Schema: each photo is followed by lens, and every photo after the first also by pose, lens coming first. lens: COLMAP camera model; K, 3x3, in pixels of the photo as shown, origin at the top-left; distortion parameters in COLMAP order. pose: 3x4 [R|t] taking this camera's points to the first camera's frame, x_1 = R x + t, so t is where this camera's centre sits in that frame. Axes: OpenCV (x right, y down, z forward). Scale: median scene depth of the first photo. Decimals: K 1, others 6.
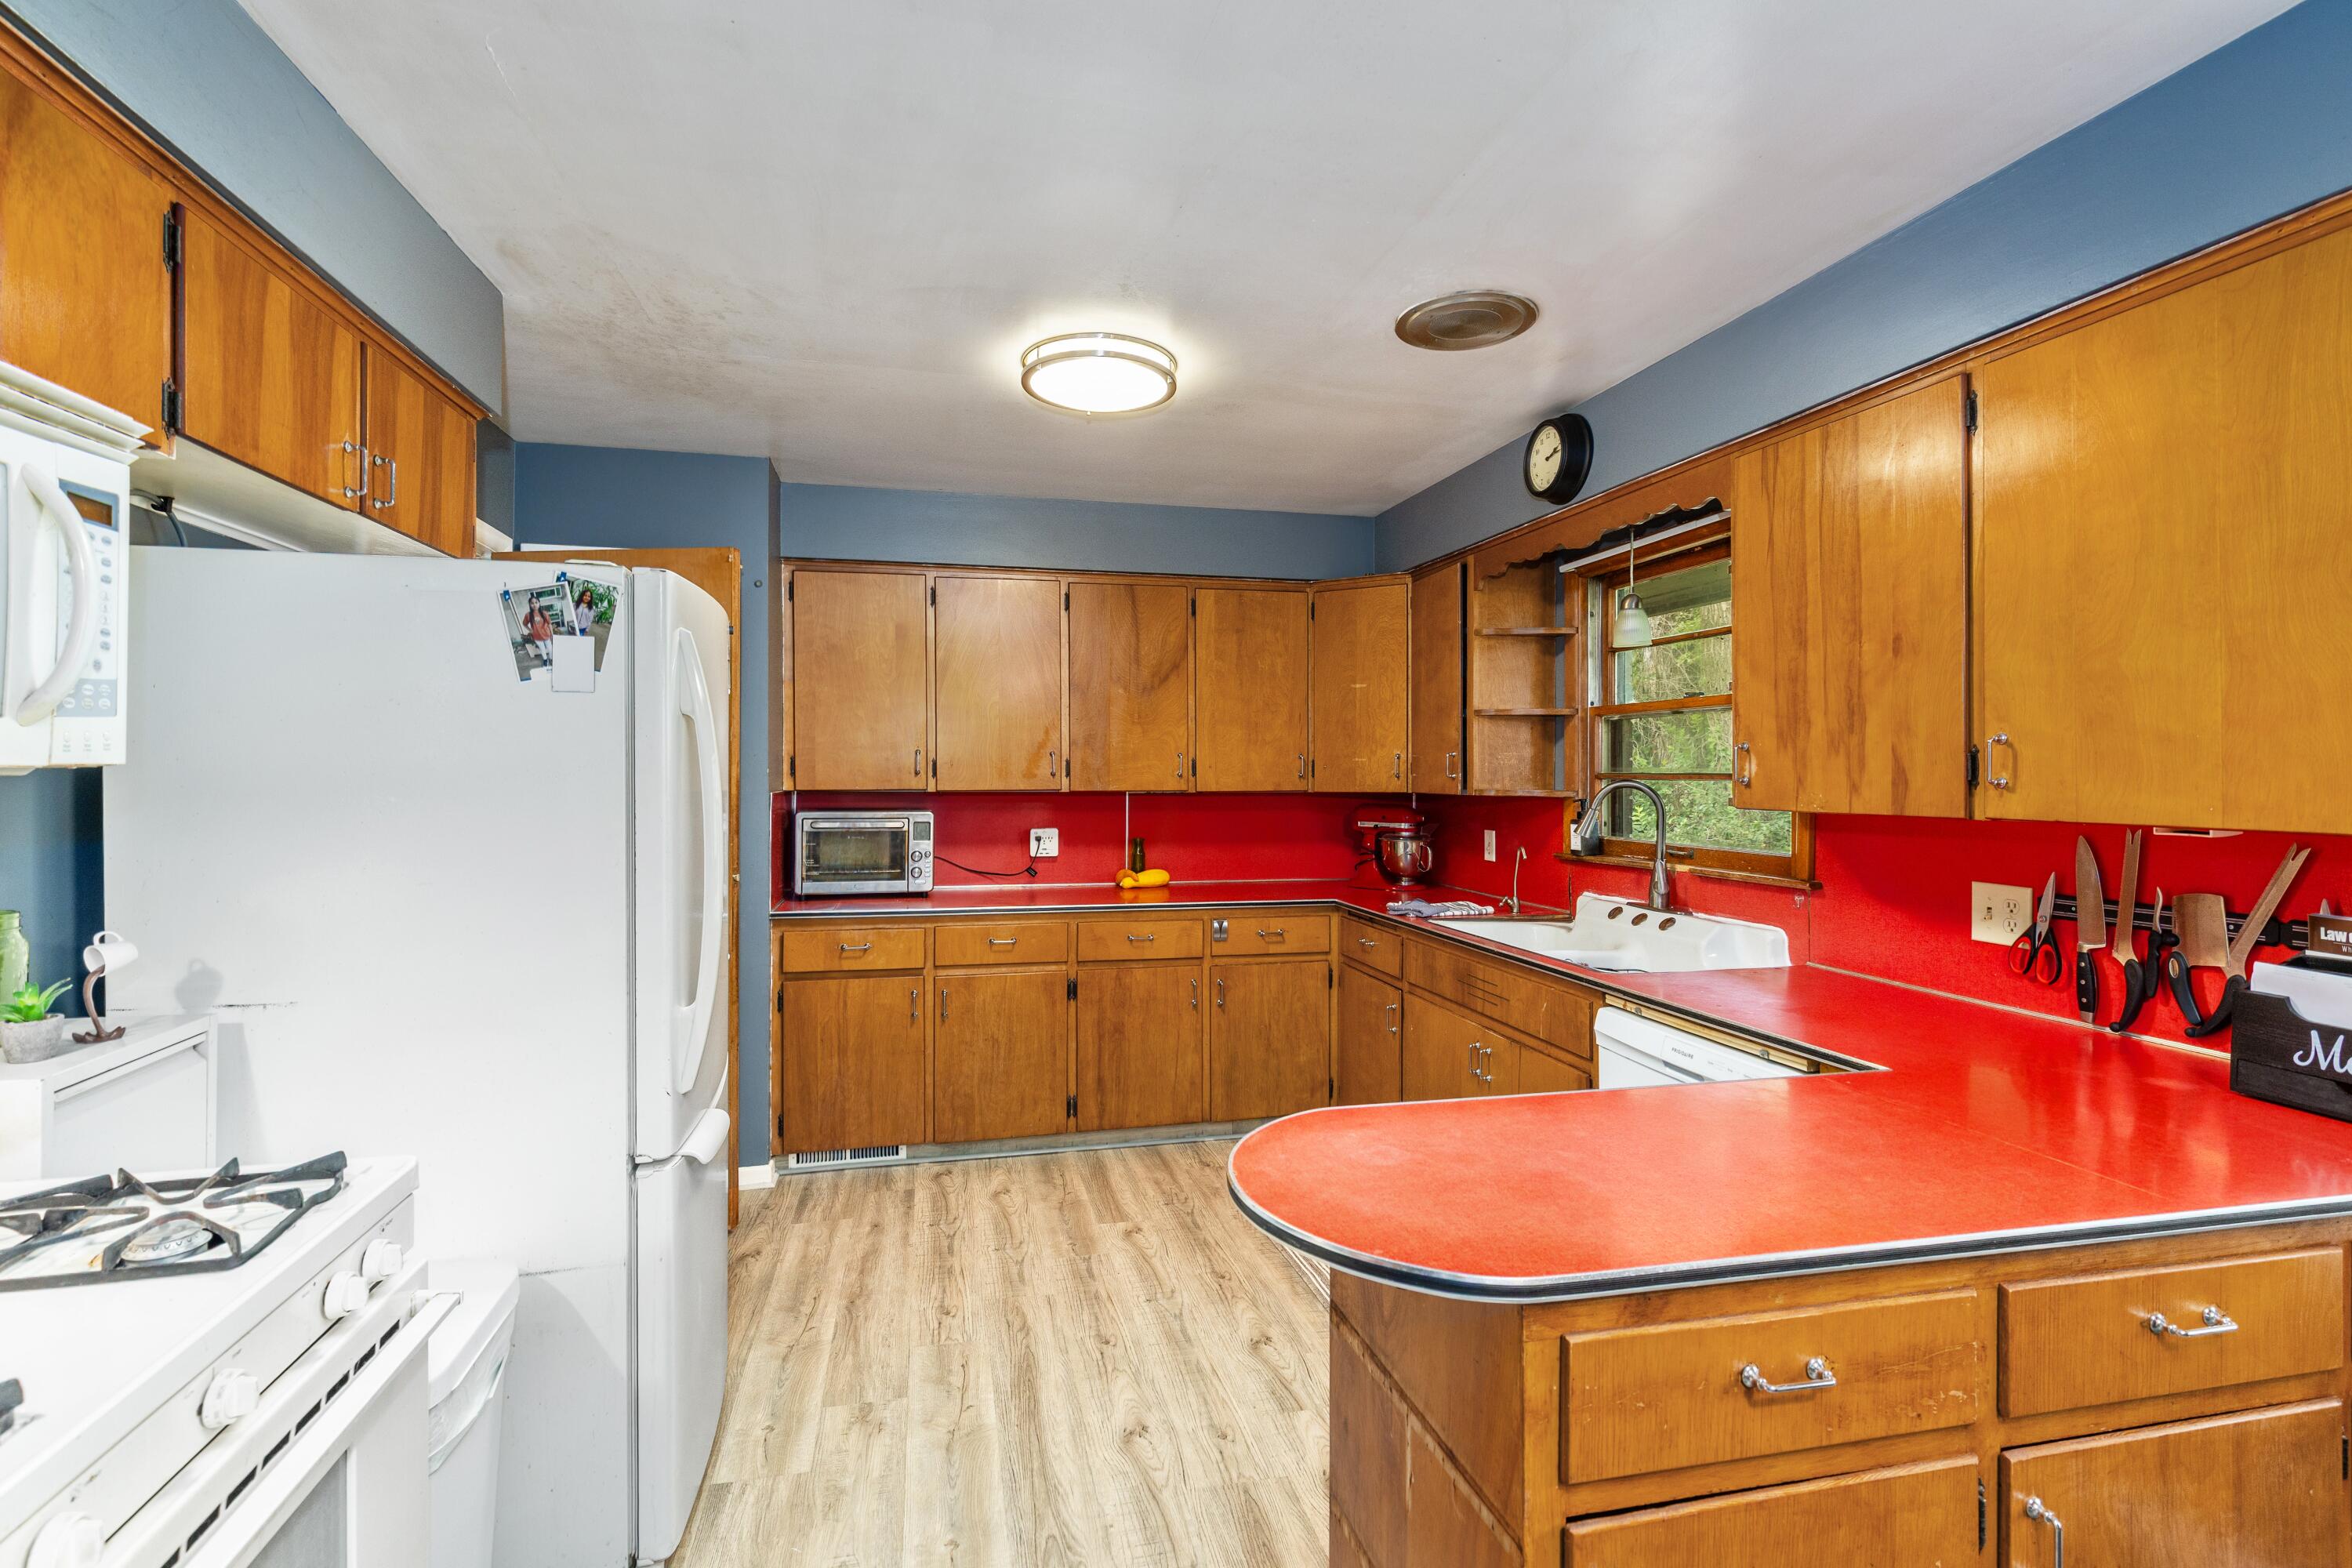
lens RADIAL K [[1060.6, 0, 1167.0], [0, 1060.6, 772.3], [0, 0, 1]] dist [0.001093, -0.001623]
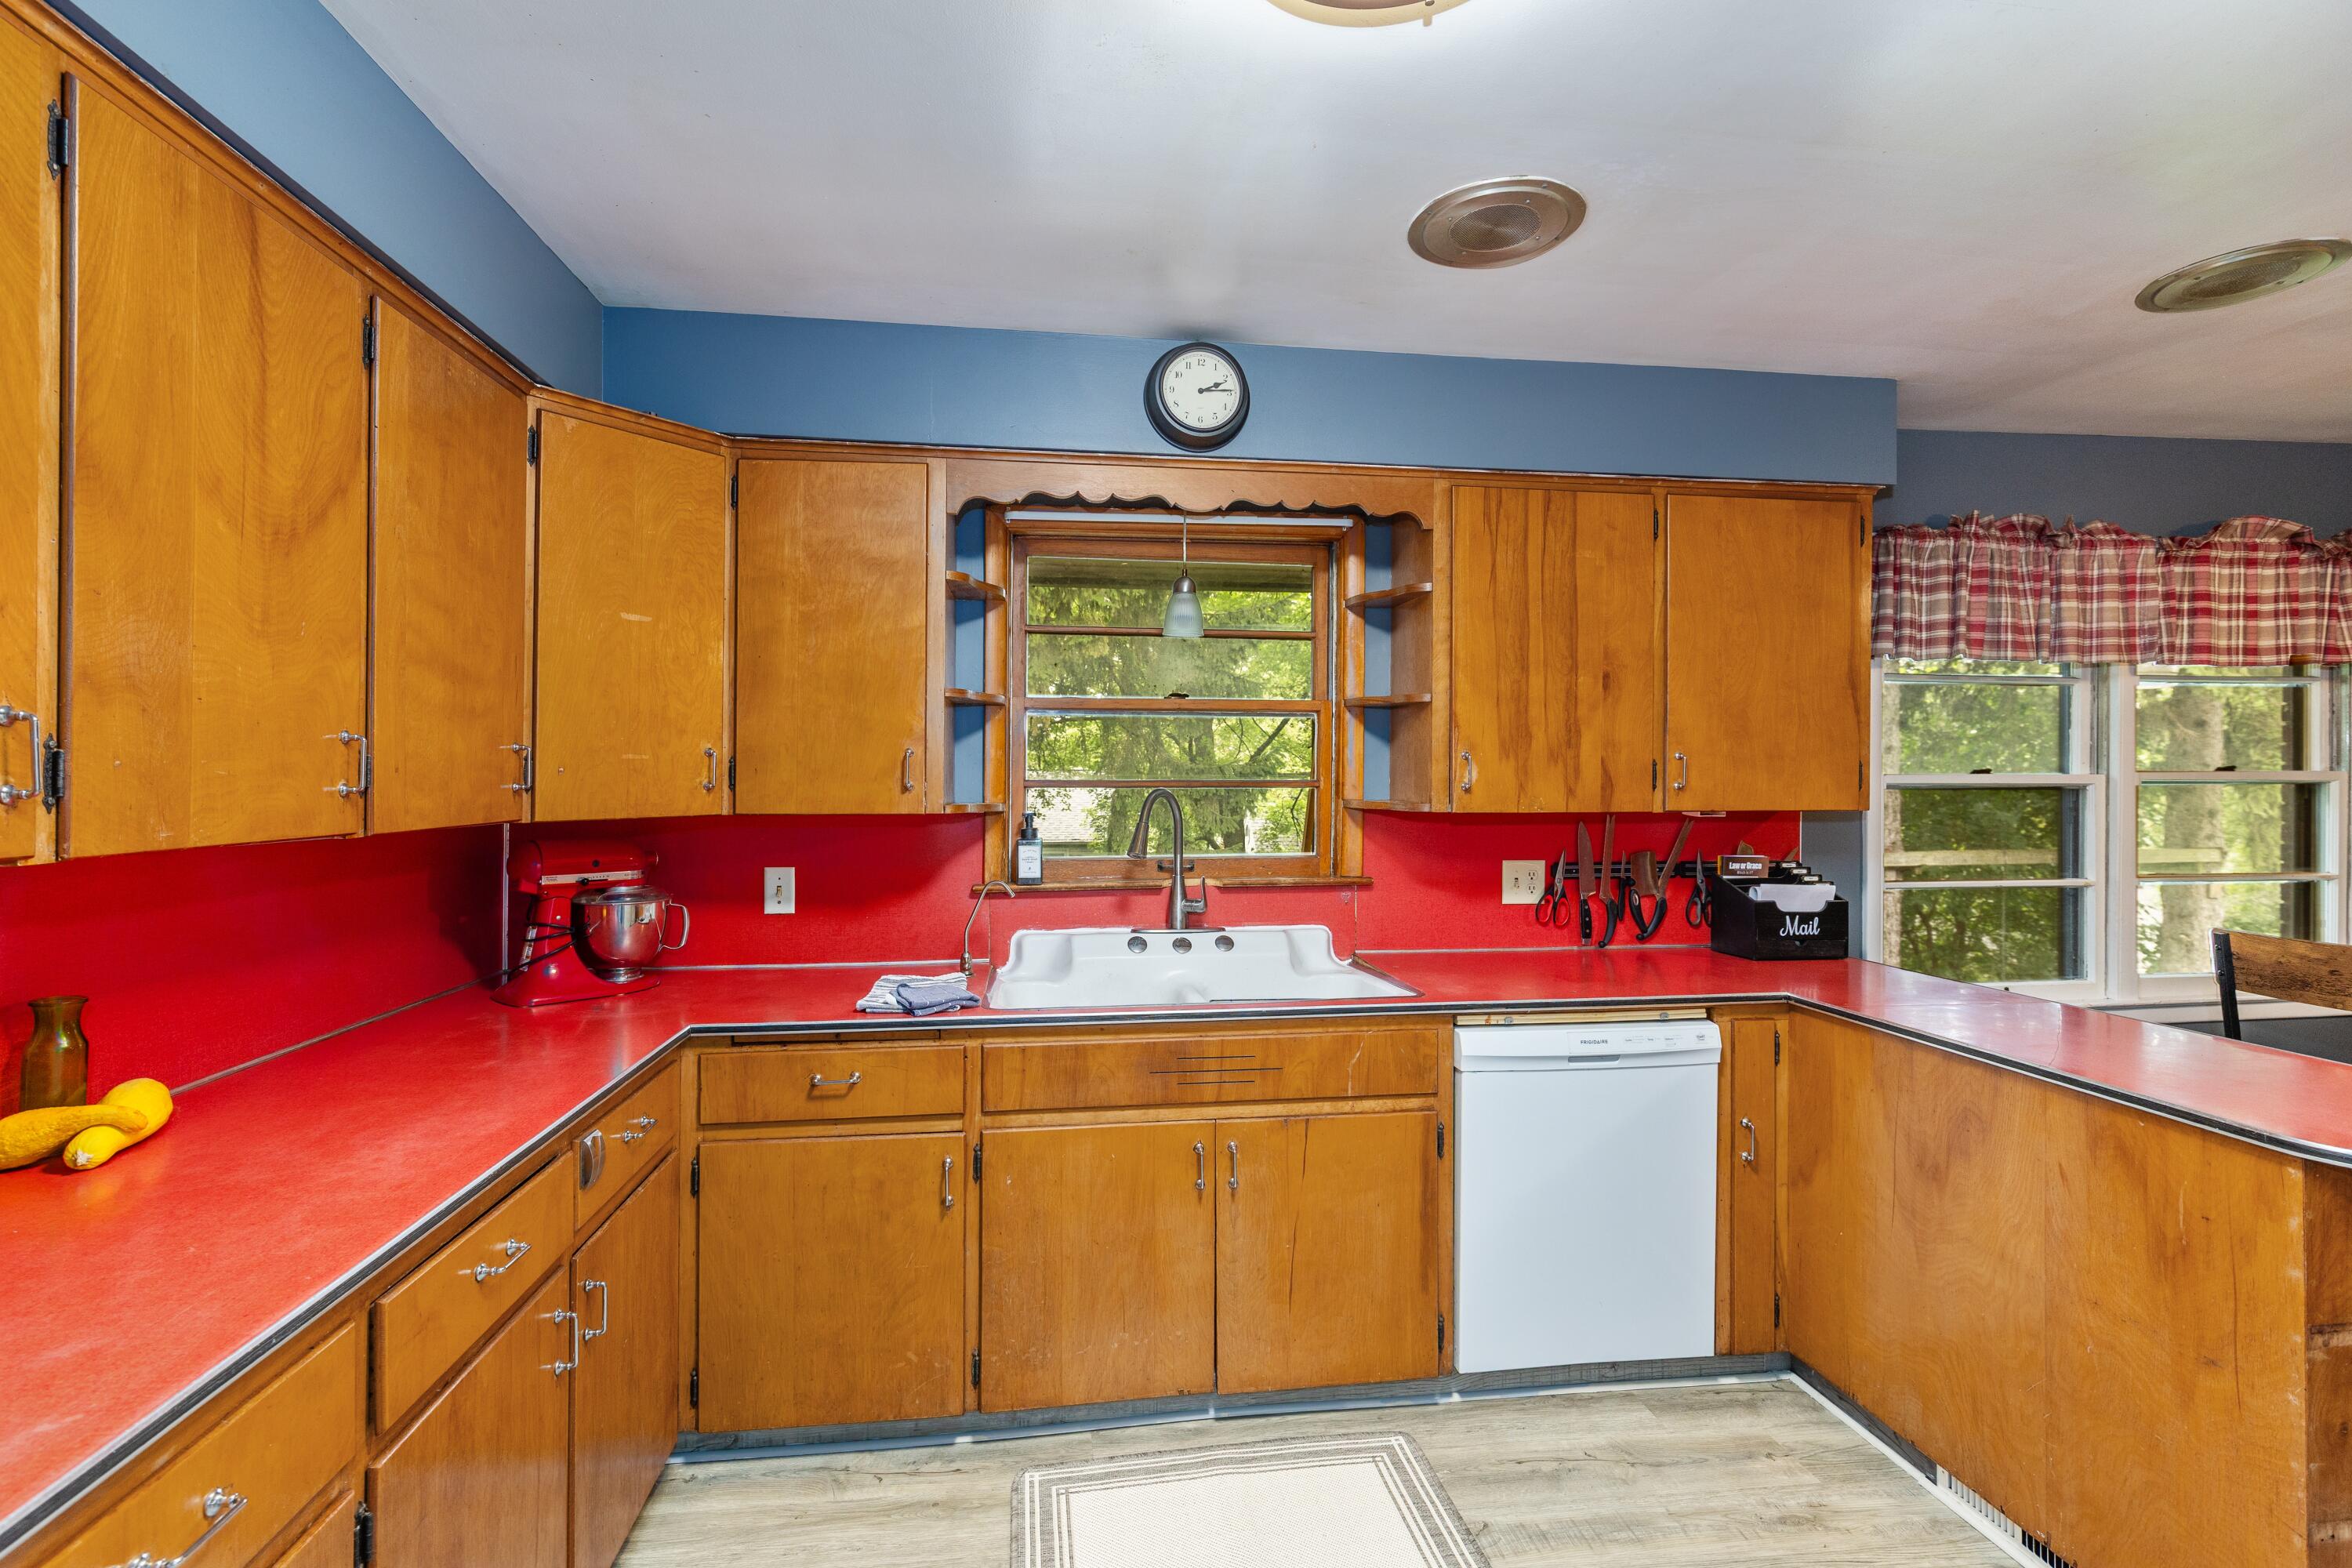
lens RADIAL K [[1060.6, 0, 1168.3], [0, 1060.6, 773.2], [0, 0, 1]] dist [0.001093, -0.001623]
pose [[0.095987, -0.000835, 0.995382, -0.455485], [0.000374, 1.000000, 0.000803, -0.005720], [-0.995383, 0.000295, 0.095987, 0.970943]]
